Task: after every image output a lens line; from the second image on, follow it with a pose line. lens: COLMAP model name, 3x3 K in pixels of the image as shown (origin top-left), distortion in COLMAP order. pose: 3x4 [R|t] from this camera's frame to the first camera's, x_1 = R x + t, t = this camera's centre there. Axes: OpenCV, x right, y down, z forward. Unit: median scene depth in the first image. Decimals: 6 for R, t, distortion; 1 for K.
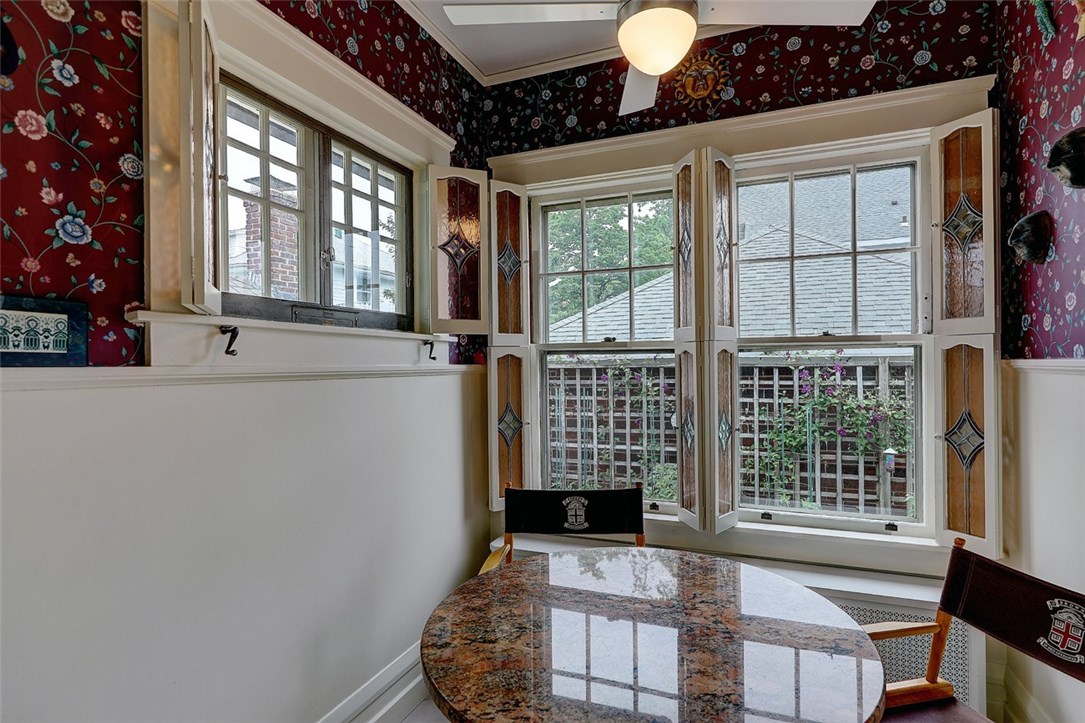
lens RADIAL K [[547.4, 0, 546.8], [0, 547.4, 363.7], [0, 0, 1]] dist [0.003089, -0.000314]
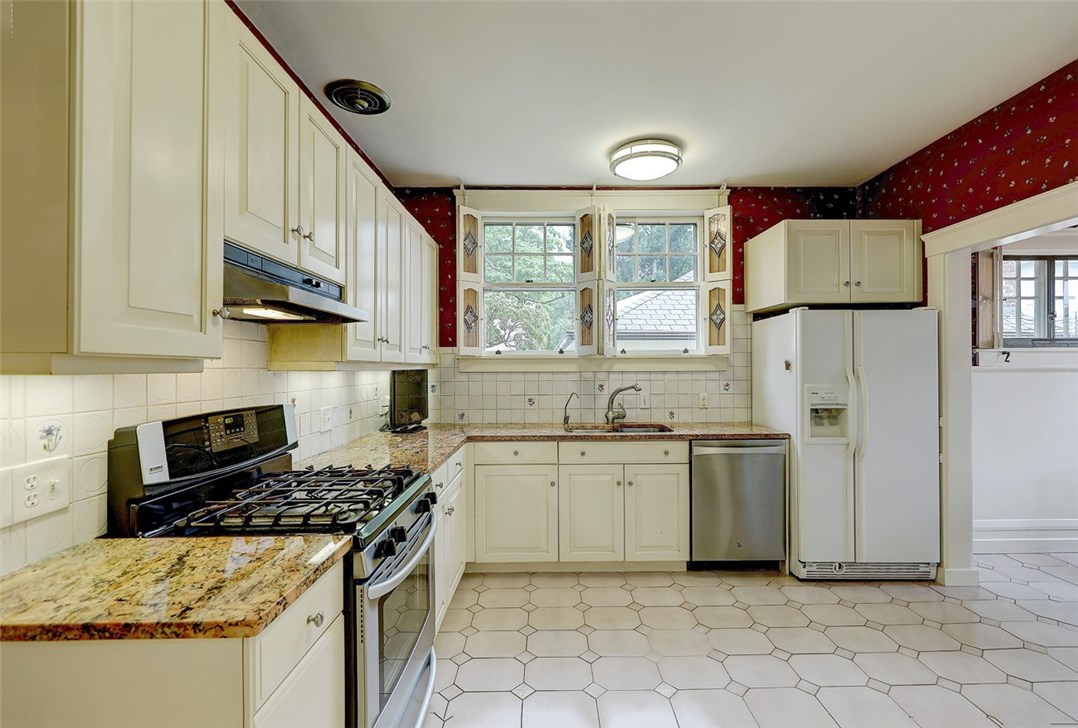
lens RADIAL K [[487.4, 0, 546.1], [0, 487.4, 368.4], [0, 0, 1]] dist [0.000302, -0.000039]
pose [[0.388539, 0.010894, -0.921368, 0.489721], [0.001894, 0.999919, 0.012621, -0.011187], [0.921430, -0.006649, 0.388487, -1.301114]]
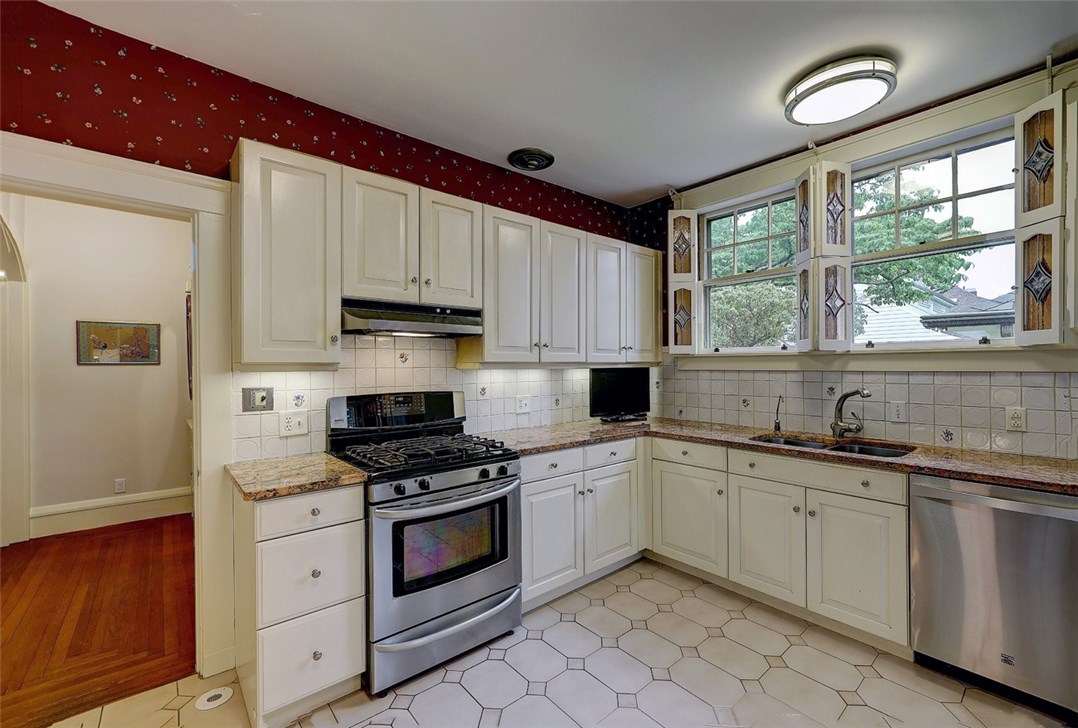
lens RADIAL K [[451.0, 0, 548.2], [0, 451.0, 365.7], [0, 0, 1]] dist [0.004706, 0.000122]
pose [[-0.452502, 0.015109, -0.891635, 0.479571], [0.012308, 0.999867, 0.010697, -0.016318], [0.891678, -0.006134, -0.452628, -0.610037]]
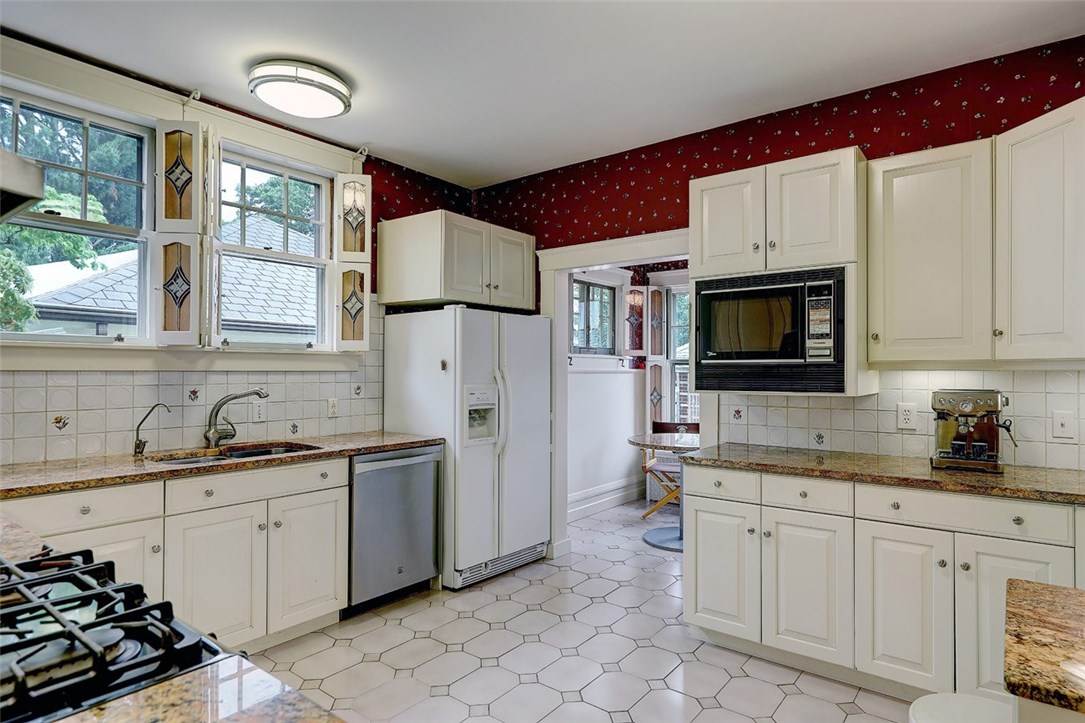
lens RADIAL K [[604.4, 0, 561.5], [0, 604.4, 365.9], [0, 0, 1]] dist [0.001942, -0.000627]
pose [[0.968966, 0.012872, -0.246858, 0.182144], [-0.014228, 0.999892, -0.003709, 0.002226], [0.246783, 0.007106, 0.969045, -1.613836]]
